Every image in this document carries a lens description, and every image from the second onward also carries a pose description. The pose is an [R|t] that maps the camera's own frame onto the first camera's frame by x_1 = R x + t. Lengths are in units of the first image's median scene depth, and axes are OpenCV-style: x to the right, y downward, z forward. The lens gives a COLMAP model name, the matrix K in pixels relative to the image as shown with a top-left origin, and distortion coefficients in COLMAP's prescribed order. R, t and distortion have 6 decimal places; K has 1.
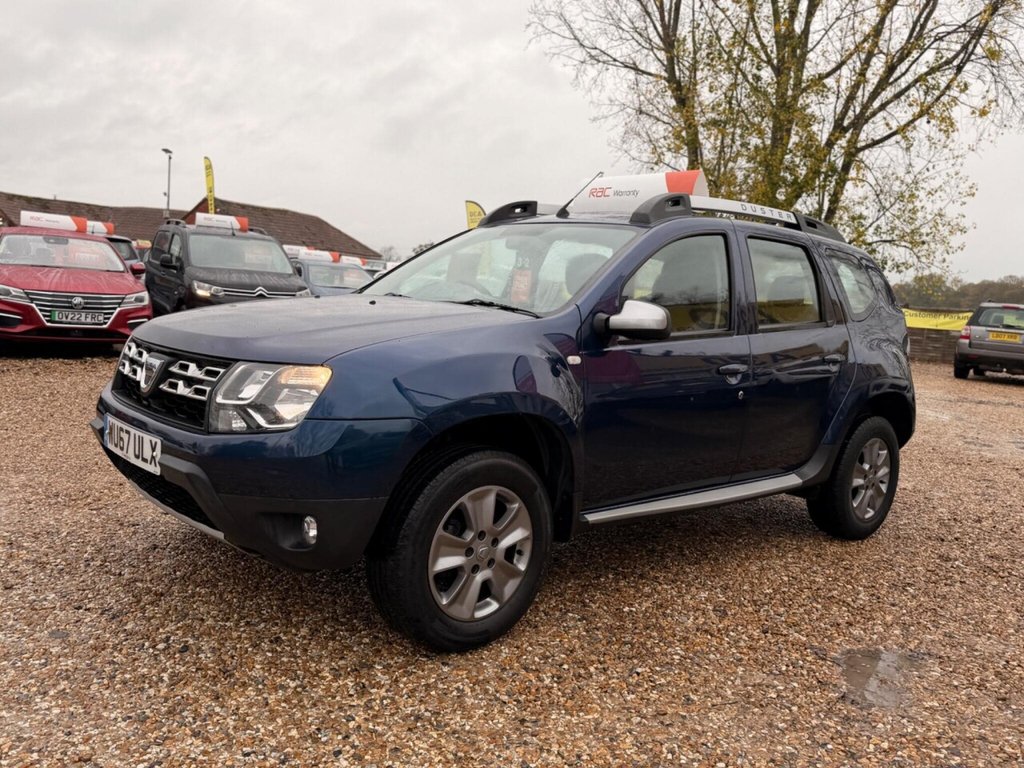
lens RADIAL K [[852.9, 0, 541.1], [0, 852.9, 386.6], [0, 0, 1]] dist [0.091612, -0.138244]
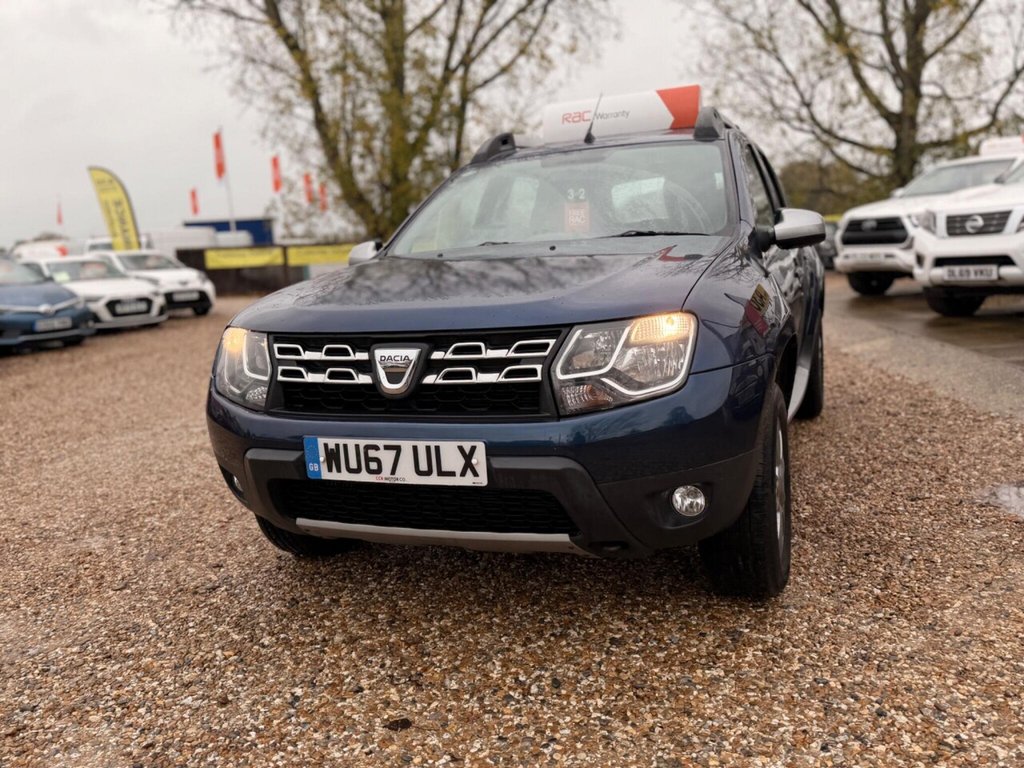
lens RADIAL K [[841.0, 0, 534.1], [0, 841.0, 367.1], [0, 0, 1]] dist [0.107975, -0.163278]
pose [[0.891541, -0.192858, 0.409829, -0.571215], [0.177853, 0.981207, 0.074838, -0.045703], [-0.416561, 0.006168, 0.909087, 0.218929]]
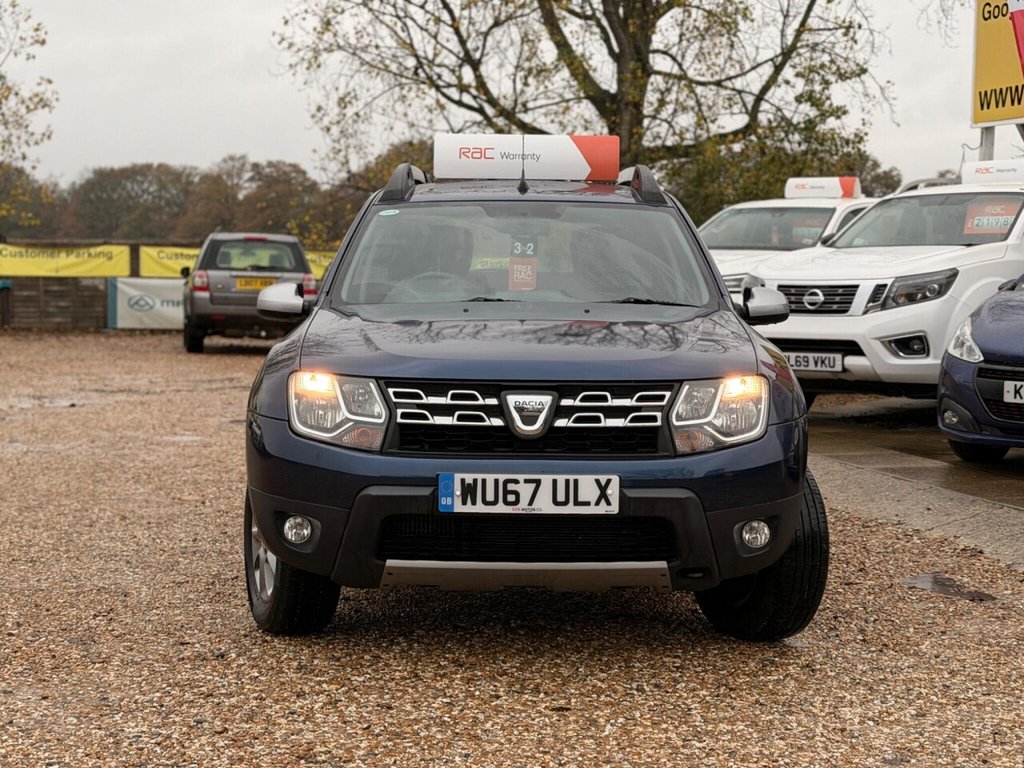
lens RADIAL K [[1663.1, 0, 520.5], [0, 1663.1, 389.7], [0, 0, 1]] dist [0.124925, 0.083762]
pose [[0.683540, -0.123118, 0.719454, -1.471525], [0.122096, 0.991070, 0.053598, -0.115505], [-0.719629, 0.051207, 0.692468, -0.156416]]
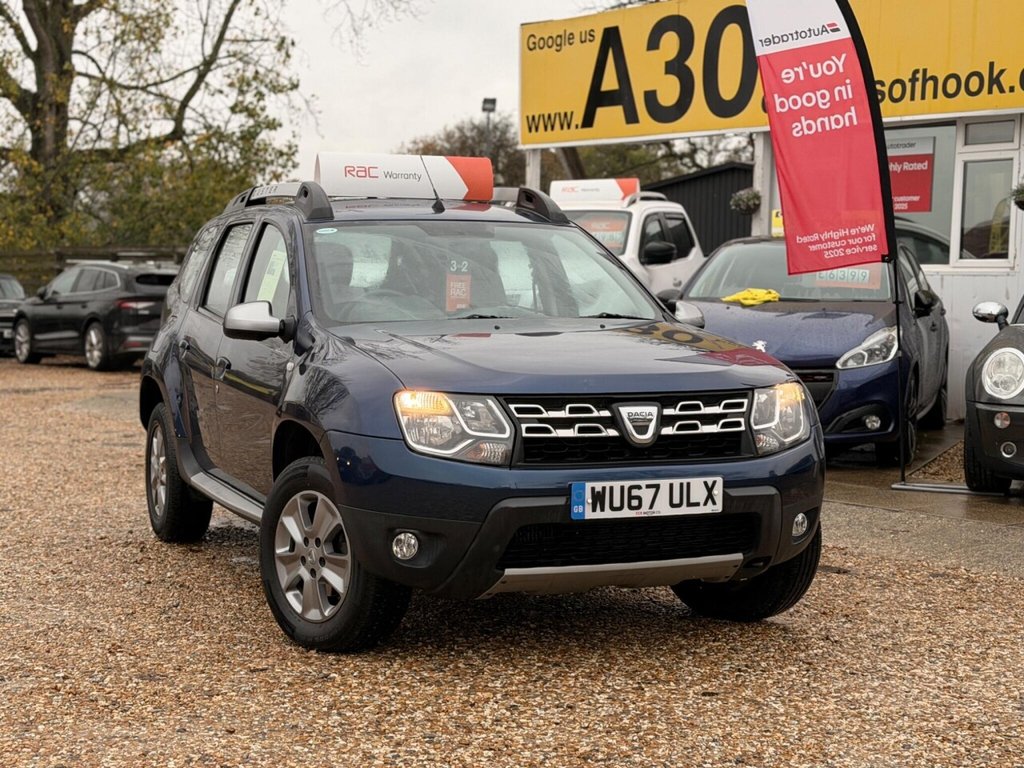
lens RADIAL K [[1646.9, 0, 500.6], [0, 1646.9, 399.1], [0, 0, 1]] dist [0.156540, -0.196675]
pose [[0.372677, -0.142959, 0.916883, -1.896831], [0.125363, 0.986760, 0.102899, -0.216735], [-0.919454, 0.076595, 0.385664, 0.382517]]
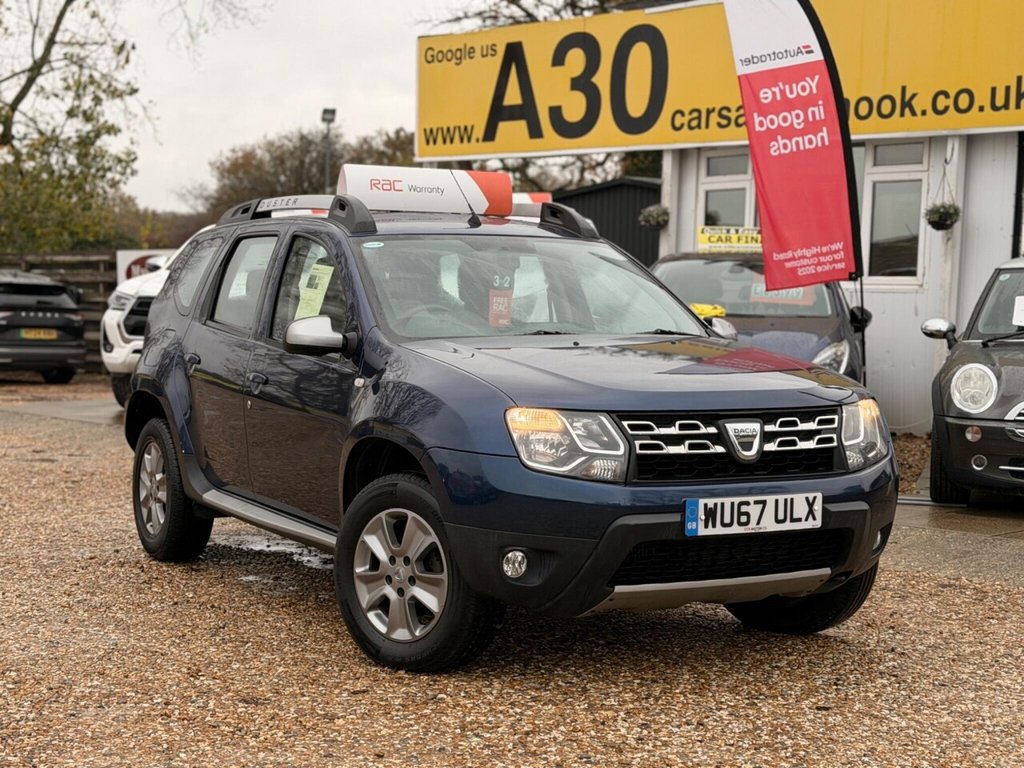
lens RADIAL K [[1646.9, 0, 500.6], [0, 1646.9, 399.1], [0, 0, 1]] dist [0.156540, -0.196675]
pose [[0.265952, -0.136573, 0.954263, -1.978642], [0.113874, 0.987433, 0.109583, -0.254517], [-0.957237, 0.079522, 0.278162, 0.651263]]
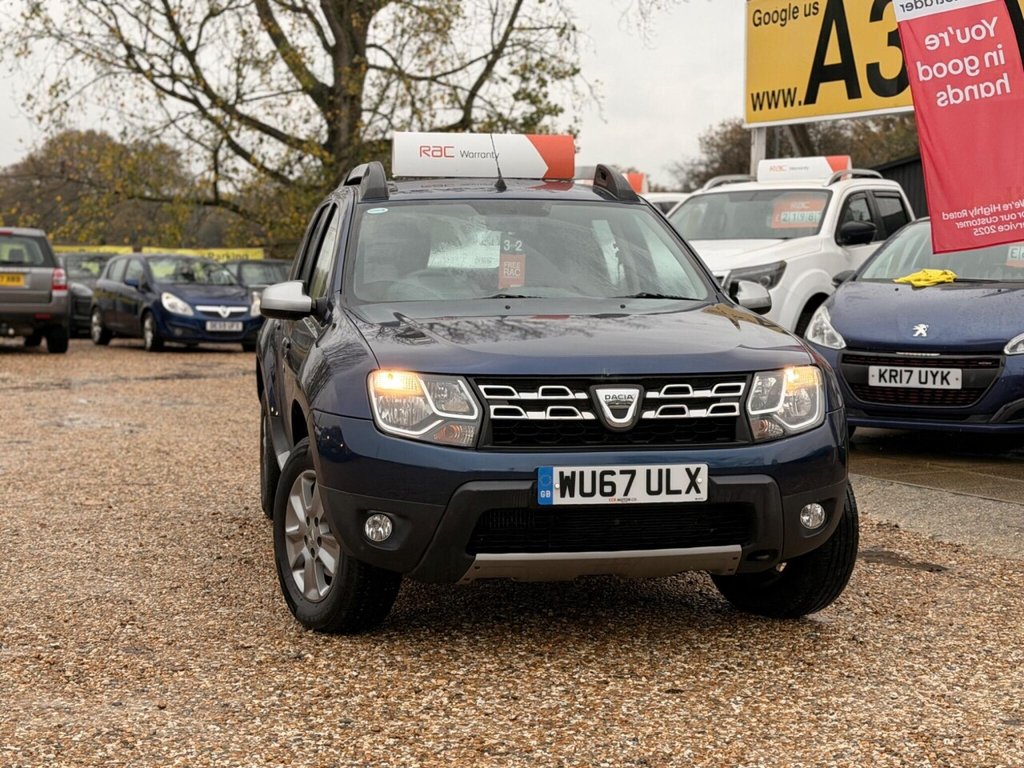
lens RADIAL K [[1650.3, 0, 512.0], [0, 1650.3, 384.0], [0, 0, 1]] dist [0.160655, -0.187256]
pose [[0.535714, -0.137754, 0.833087, -1.717950], [0.131251, 0.988196, 0.079001, -0.167770], [-0.834137, 0.067022, 0.547471, 0.117086]]
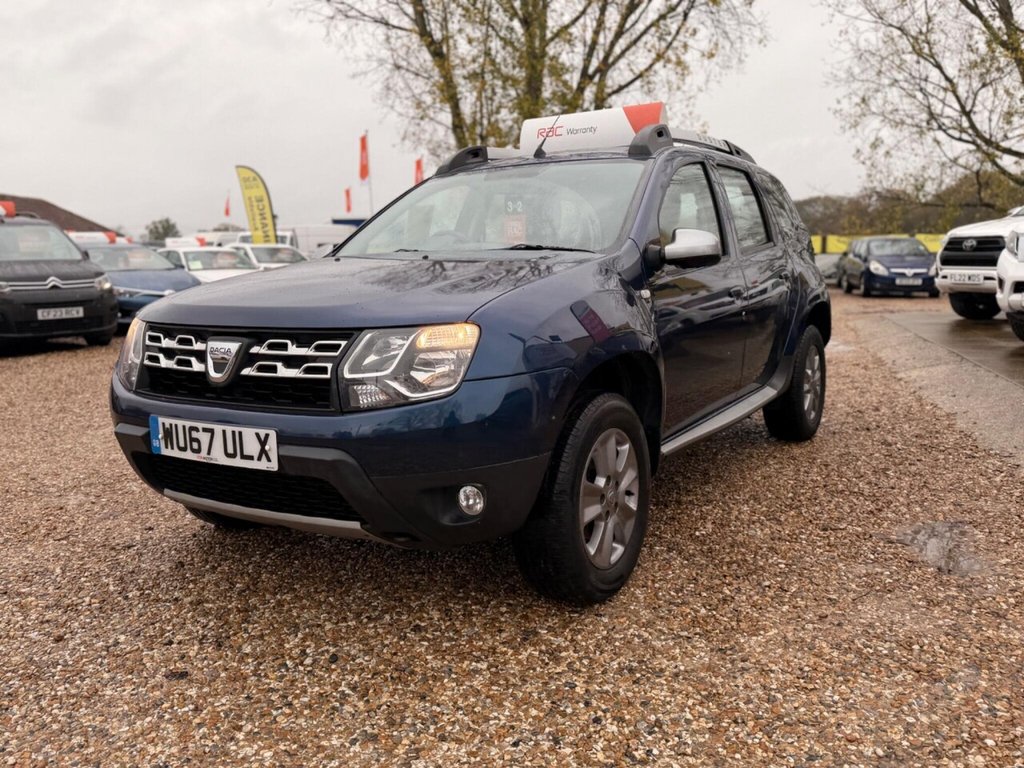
lens RADIAL K [[841.0, 0, 534.1], [0, 841.0, 367.1], [0, 0, 1]] dist [0.107975, -0.163278]
pose [[0.957077, -0.134310, 0.256835, -0.324993], [0.127091, 0.990889, 0.044582, -0.005703], [-0.260483, -0.010027, 0.965426, 0.081598]]
